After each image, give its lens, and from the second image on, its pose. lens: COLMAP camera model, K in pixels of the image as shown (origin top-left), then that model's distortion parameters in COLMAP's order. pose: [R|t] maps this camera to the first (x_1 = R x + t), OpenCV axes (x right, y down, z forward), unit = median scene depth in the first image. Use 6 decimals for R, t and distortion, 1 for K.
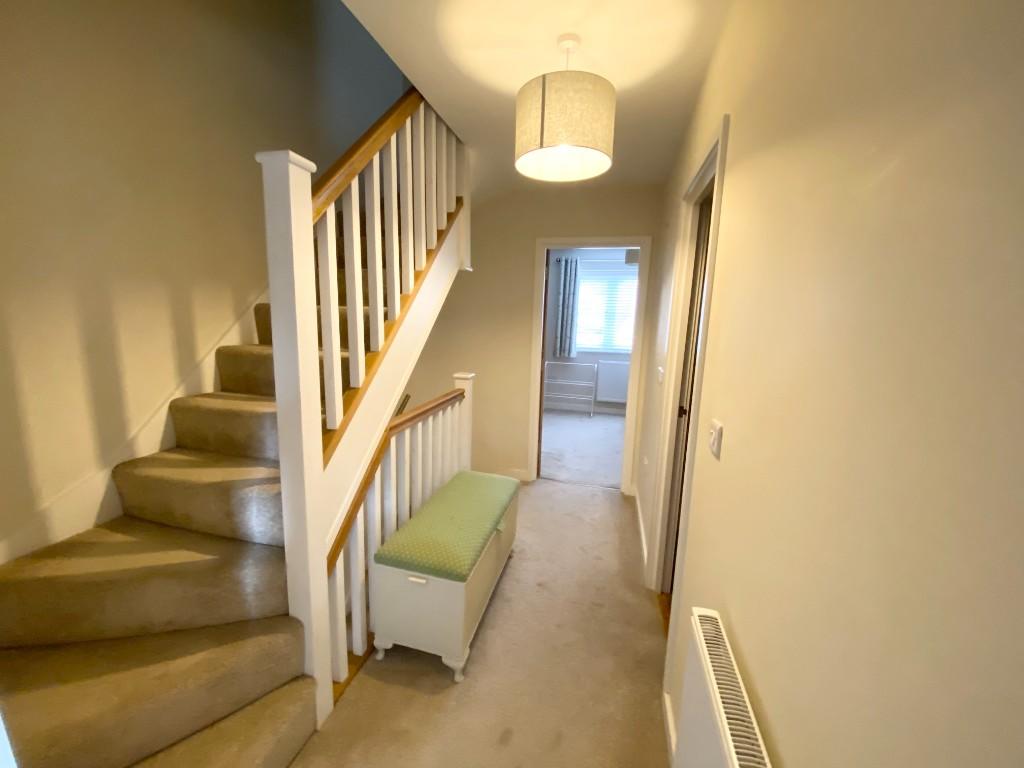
lens RADIAL K [[410.1, 0, 508.4], [0, 410.1, 383.0], [0, 0, 1]] dist [-0.001121, -0.000031]
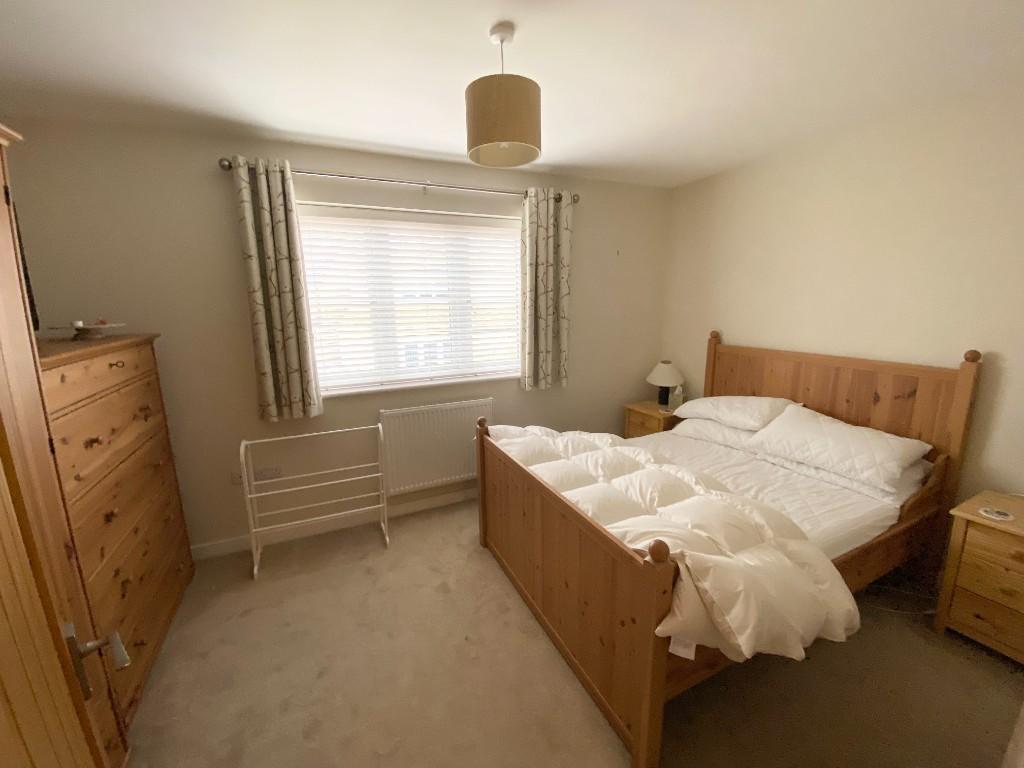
lens RADIAL K [[410.1, 0, 512.4], [0, 410.1, 382.5], [0, 0, 1]] dist [-0.001121, -0.000031]
pose [[0.779444, -0.162598, 0.605003, 0.068228], [0.139793, 0.986523, 0.085034, -0.103802], [-0.610676, 0.018296, 0.791669, 0.559894]]
